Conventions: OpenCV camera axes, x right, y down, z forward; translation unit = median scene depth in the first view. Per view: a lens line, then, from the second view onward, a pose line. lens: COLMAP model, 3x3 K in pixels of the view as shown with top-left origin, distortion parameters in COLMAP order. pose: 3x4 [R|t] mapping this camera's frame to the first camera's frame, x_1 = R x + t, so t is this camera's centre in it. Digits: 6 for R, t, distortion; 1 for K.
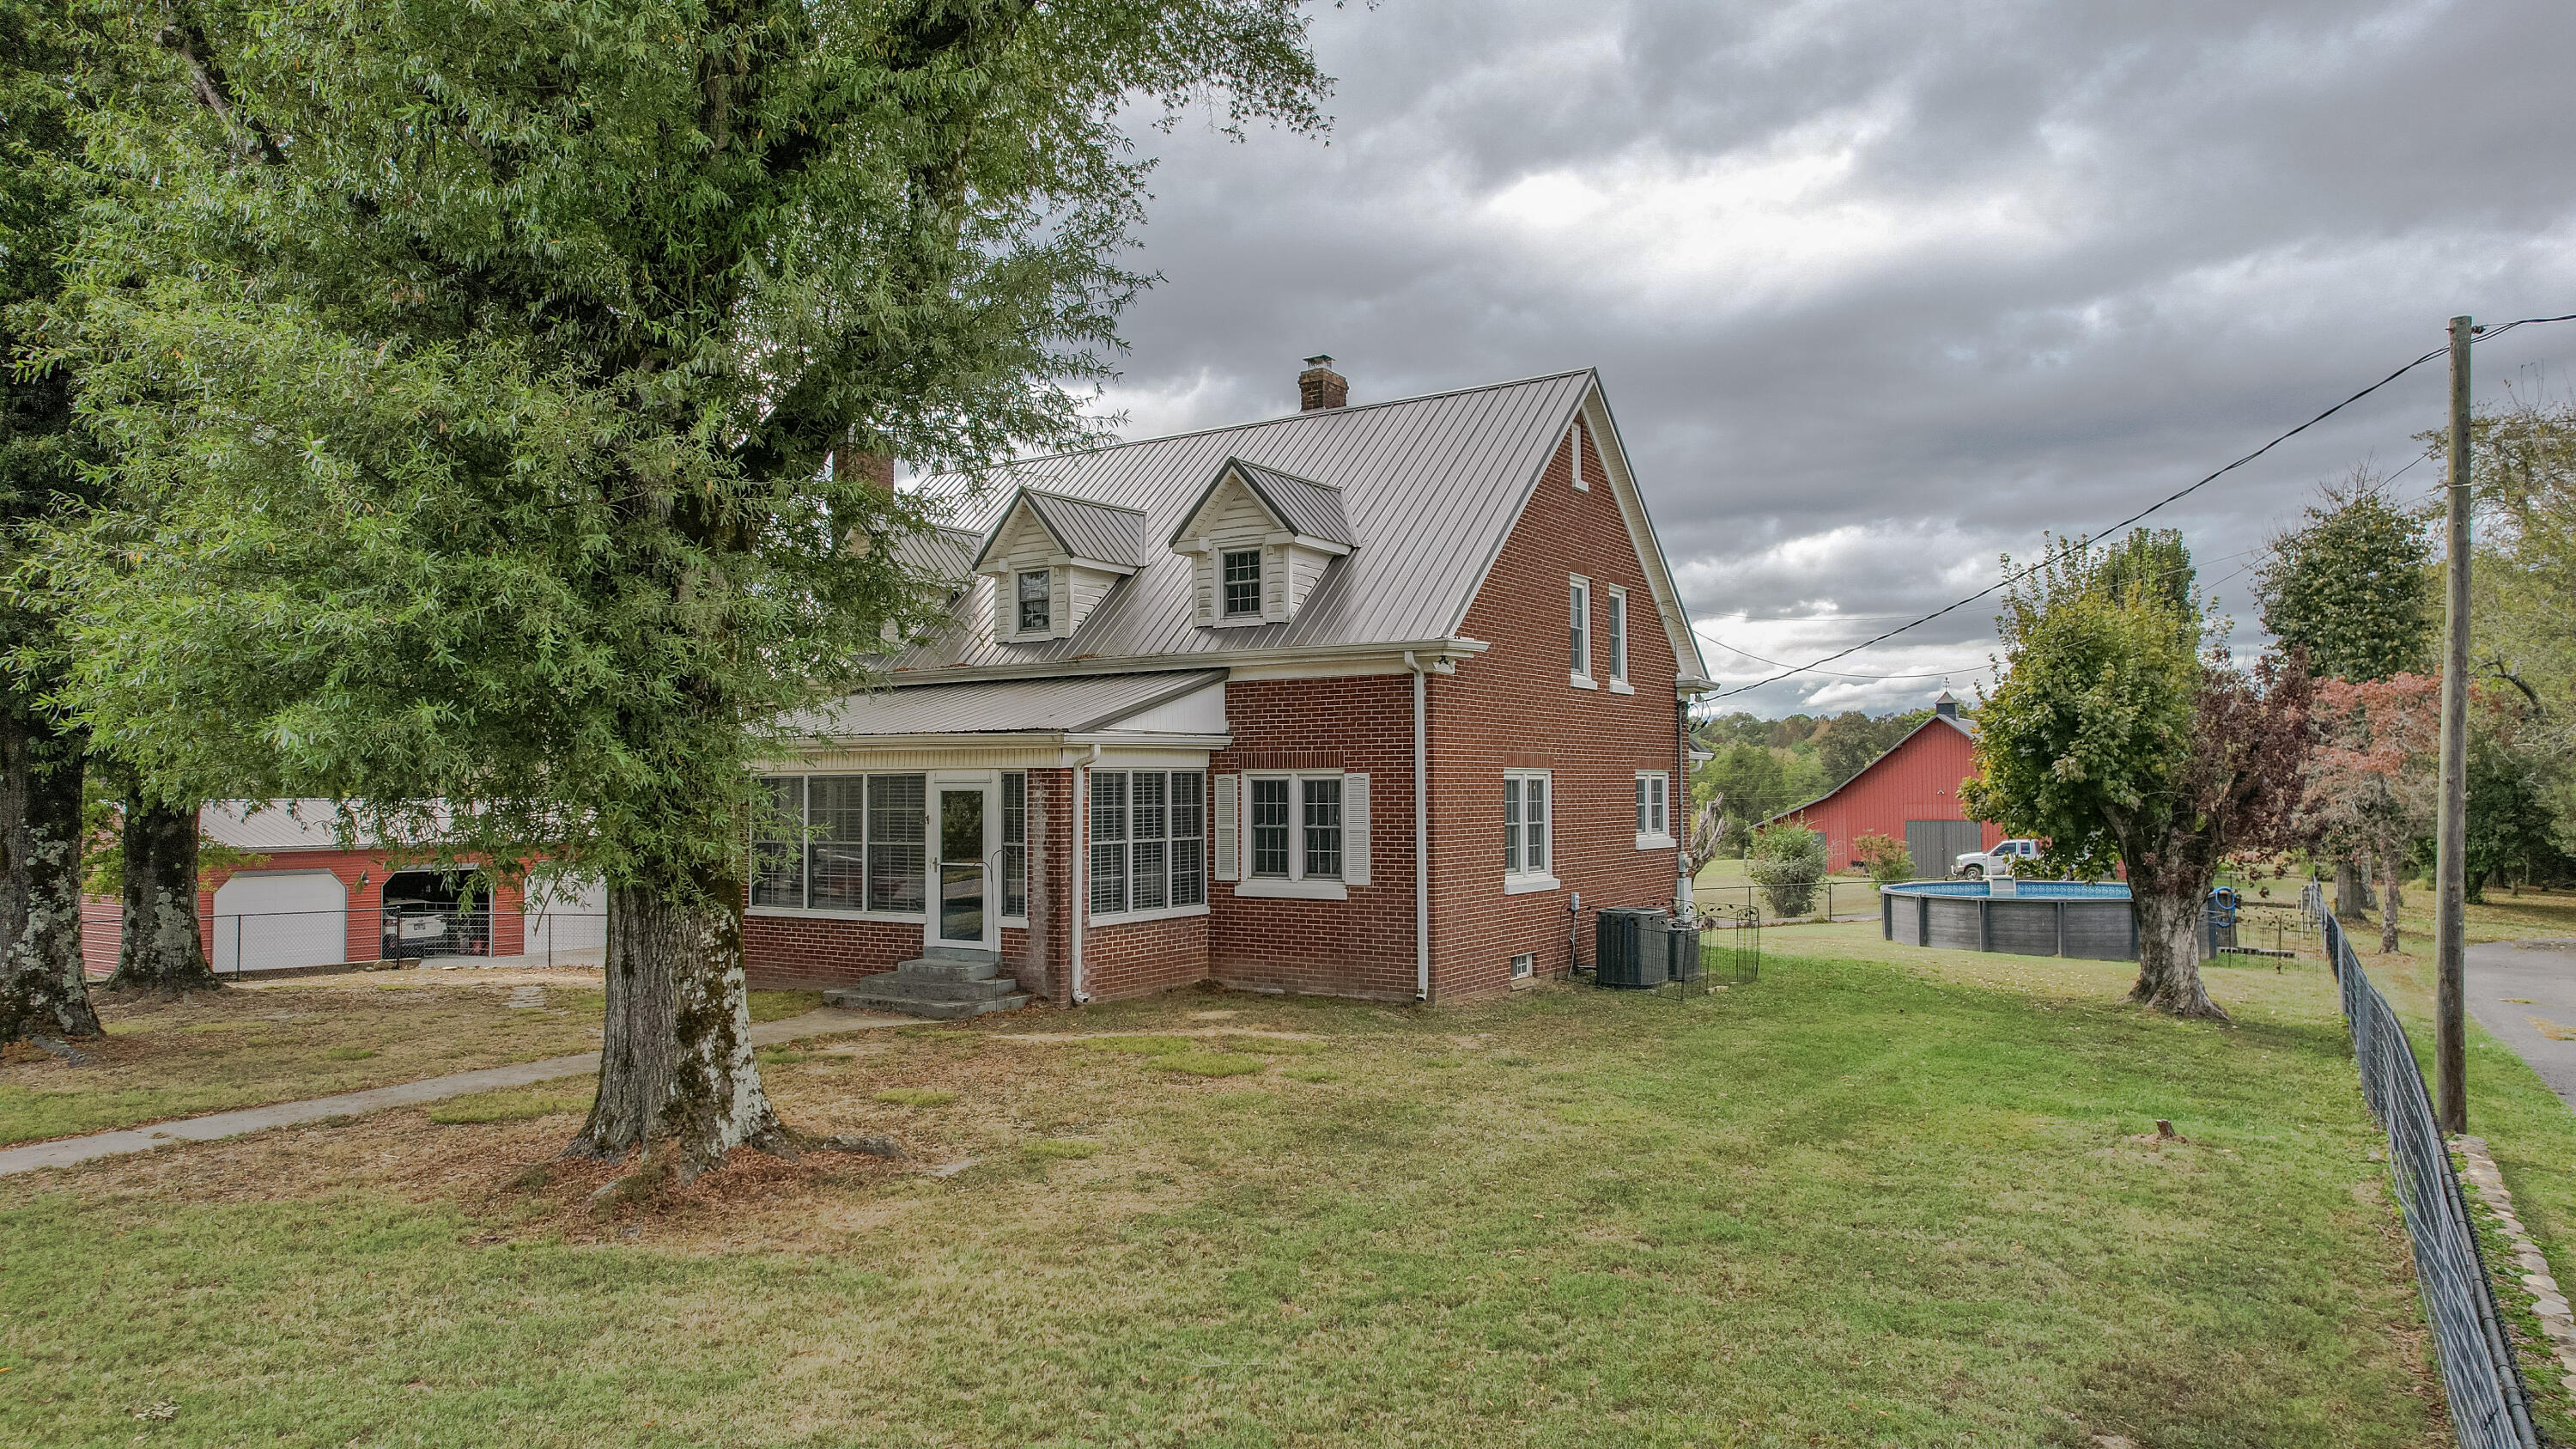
lens RADIAL K [[1648.1, 0, 1288.0], [0, 1648.1, 724.5], [0, 0, 1]] dist [-0.072114, 0.066352]
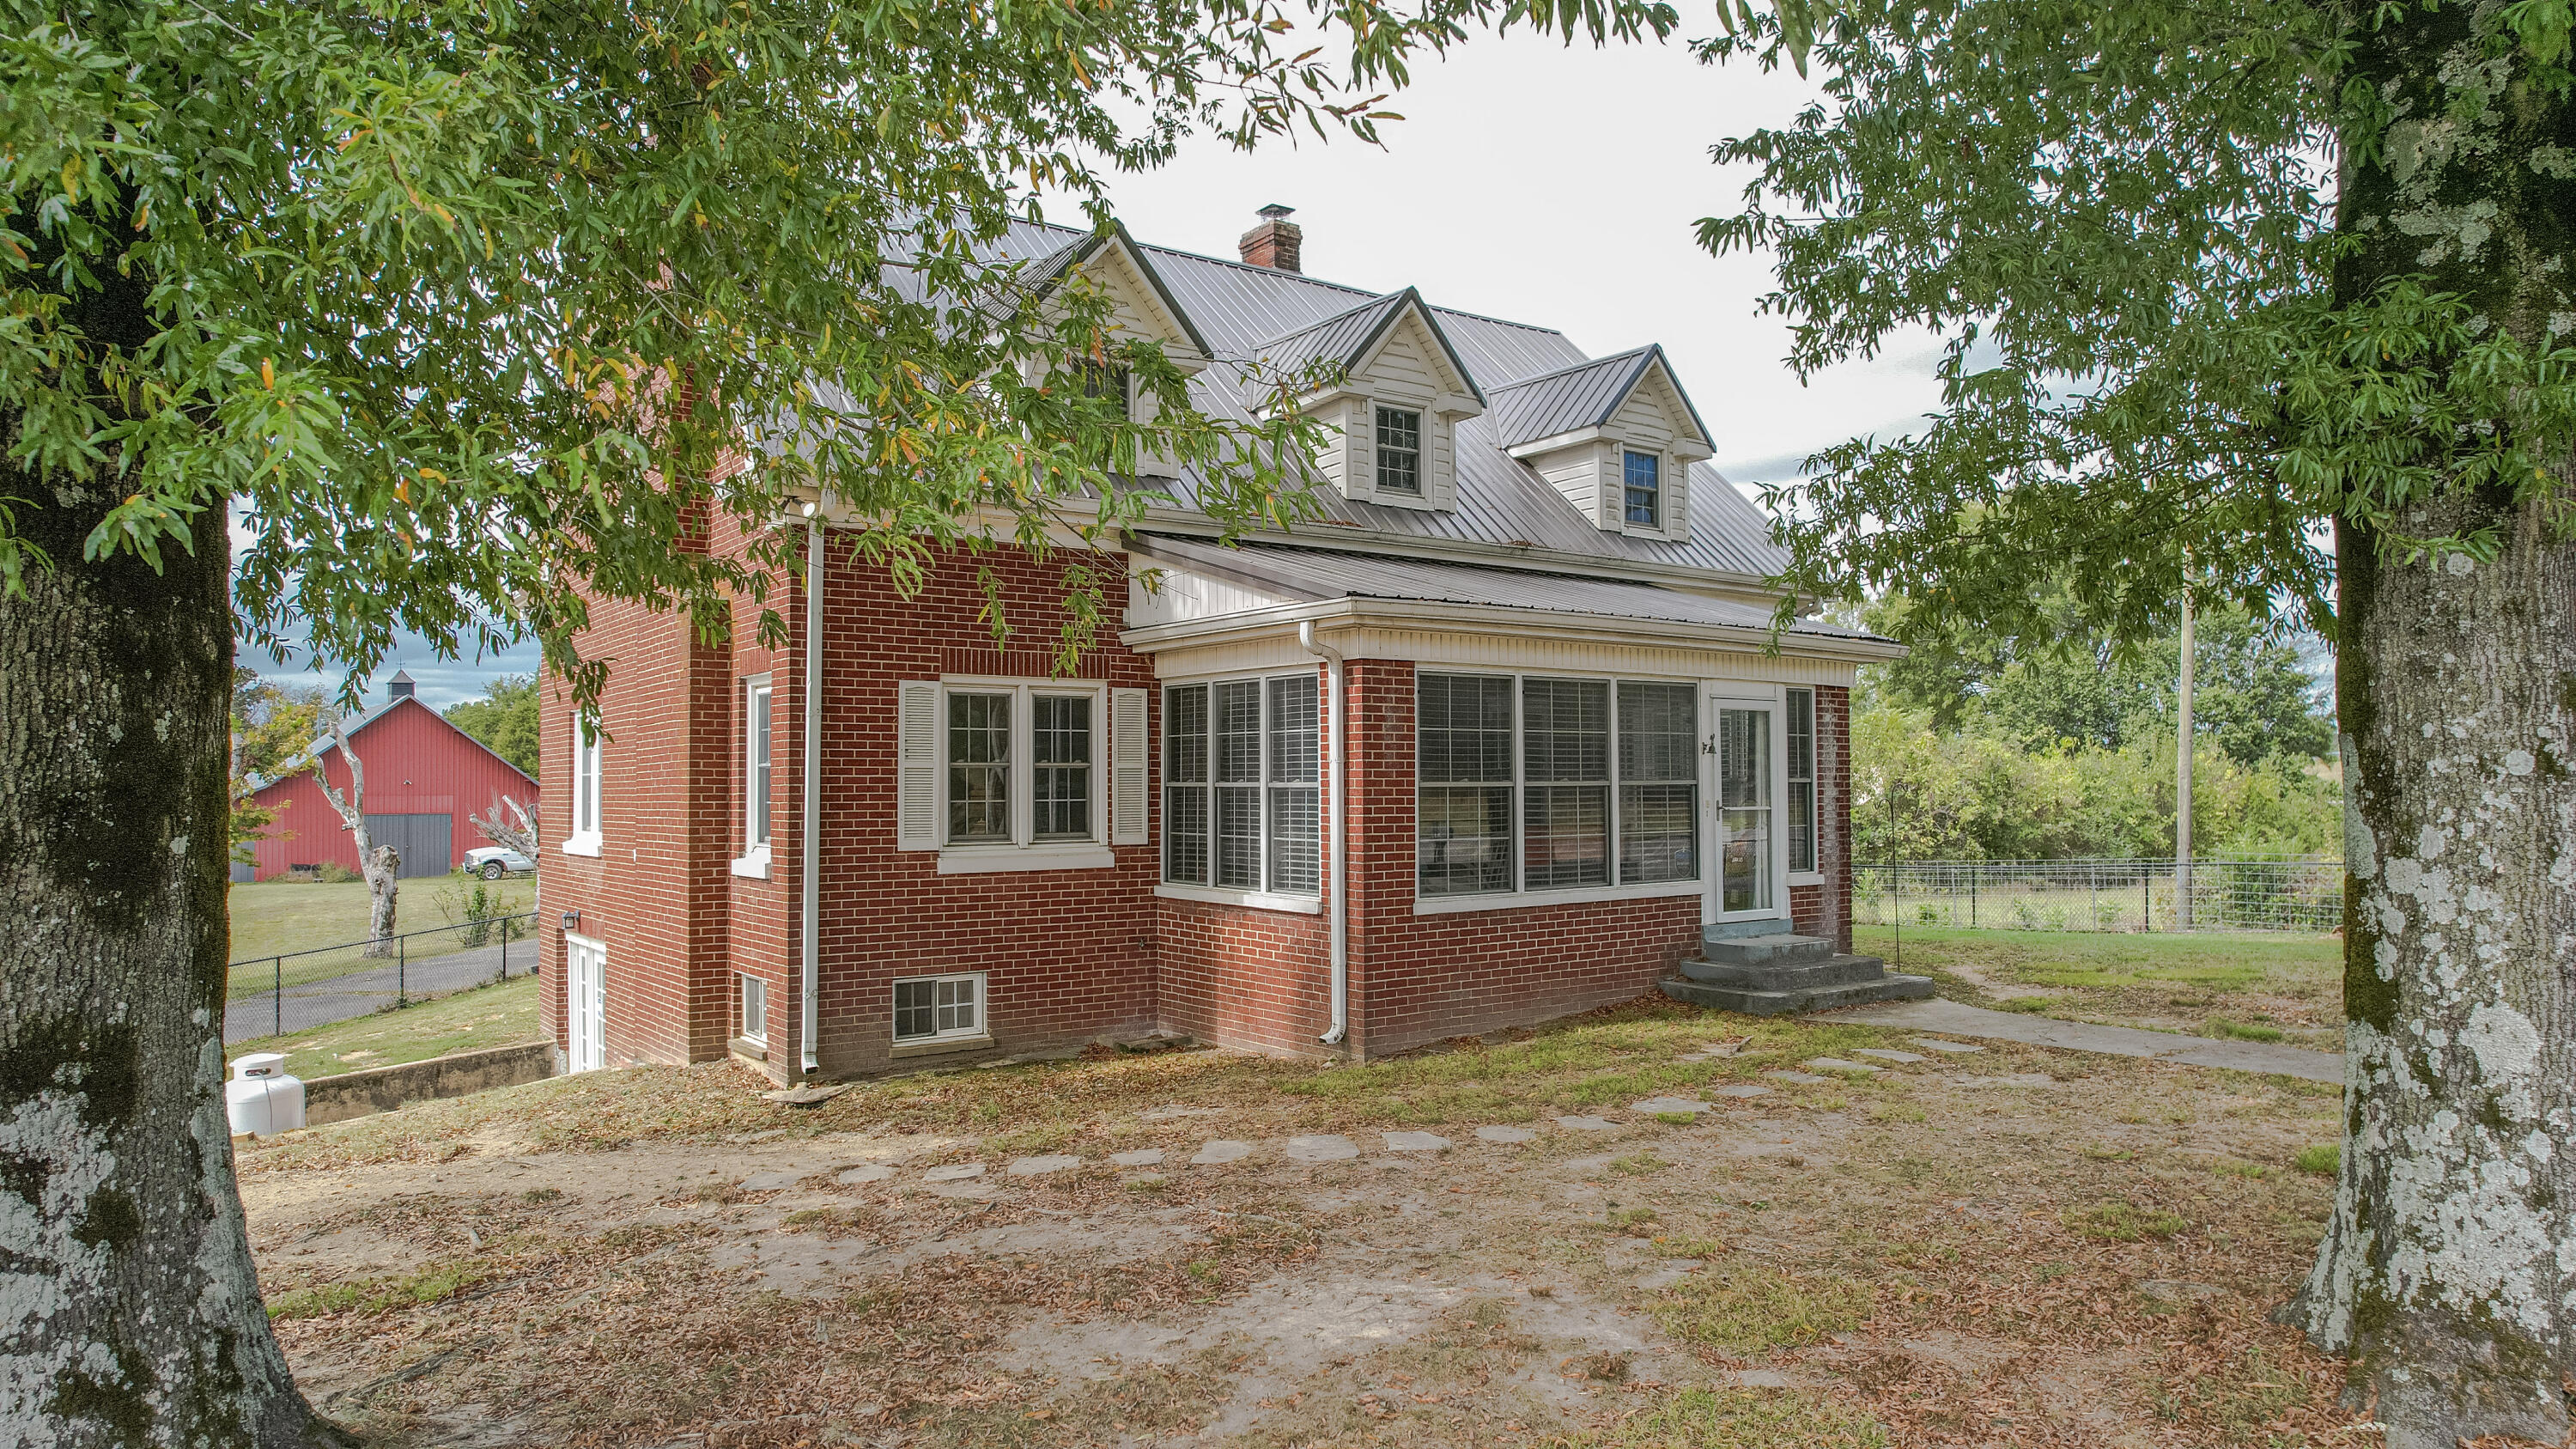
lens RADIAL K [[1648.1, 0, 1288.0], [0, 1648.1, 724.5], [0, 0, 1]] dist [-0.072114, 0.066352]
pose [[0.359872, 0.040016, 0.932143, -0.945430], [-0.034375, 0.998970, -0.029614, 0.074419], [-0.932368, -0.021385, 0.360877, 0.903969]]
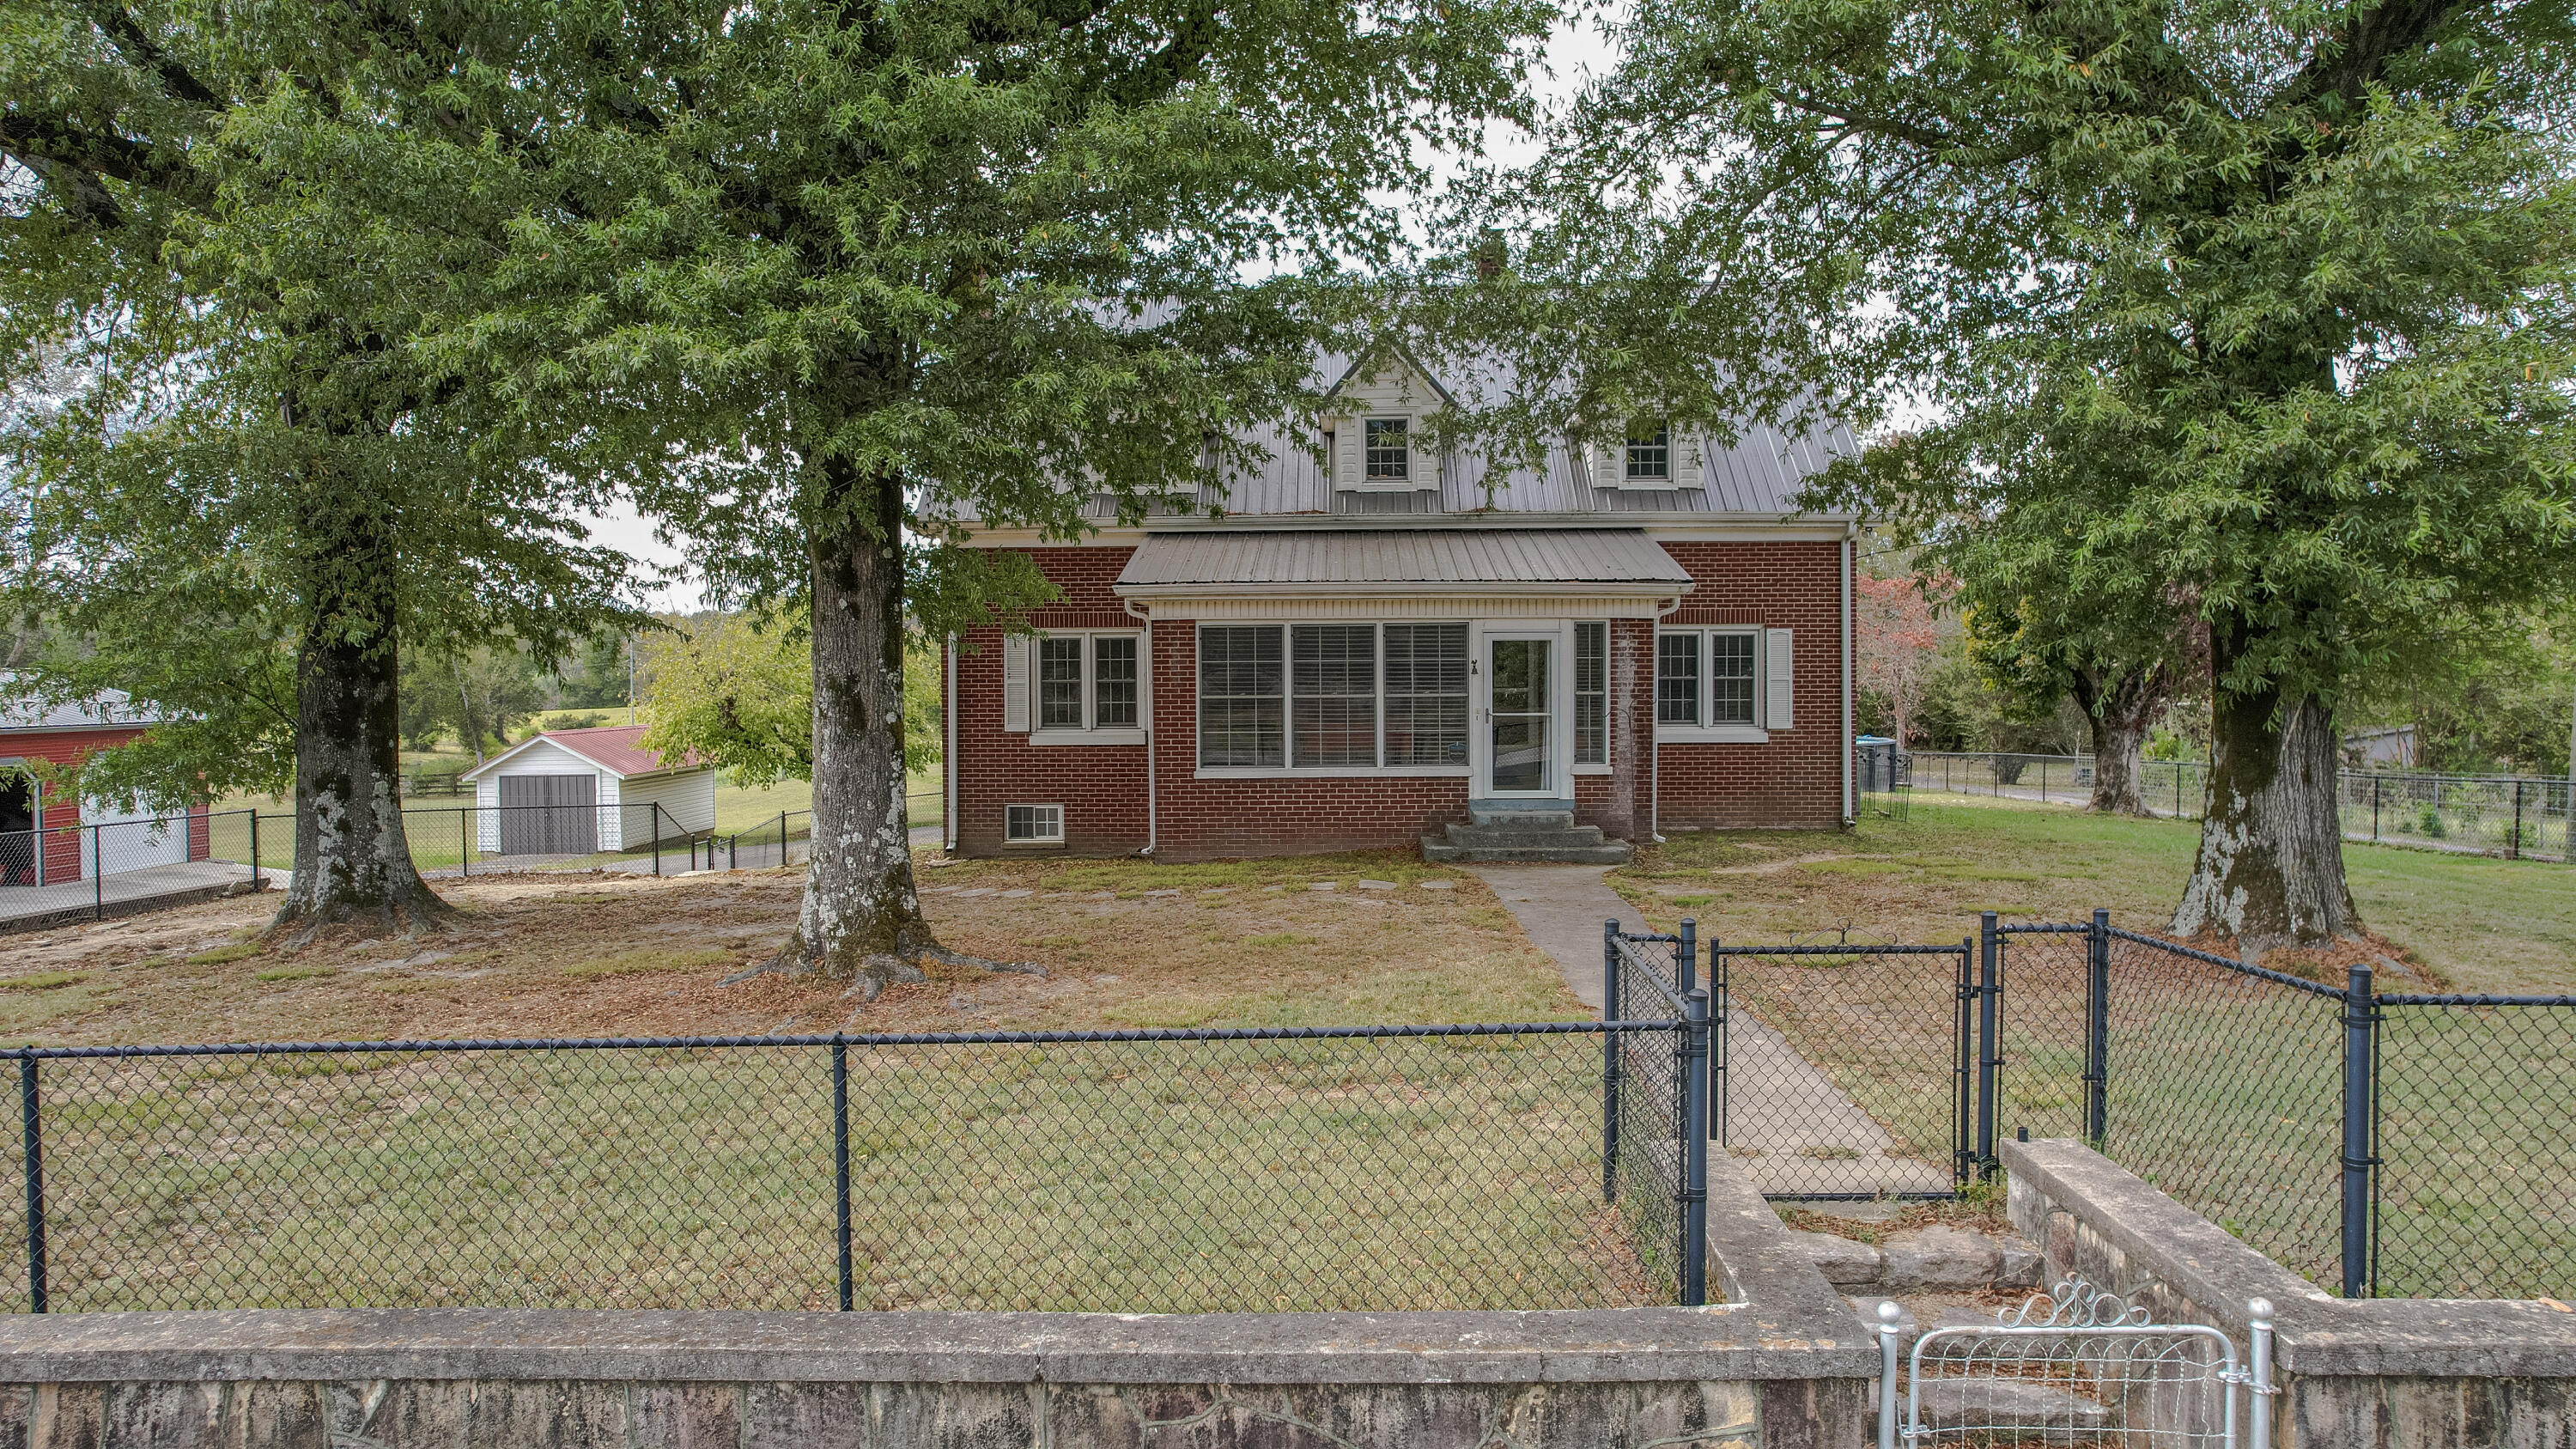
lens RADIAL K [[1648.1, 0, 1288.0], [0, 1648.1, 724.5], [0, 0, 1]] dist [-0.072114, 0.066352]
pose [[0.858851, -0.016467, 0.511960, -0.809537], [-0.019365, 0.997725, 0.064577, 0.028960], [-0.511859, -0.065376, 0.856578, 0.214511]]
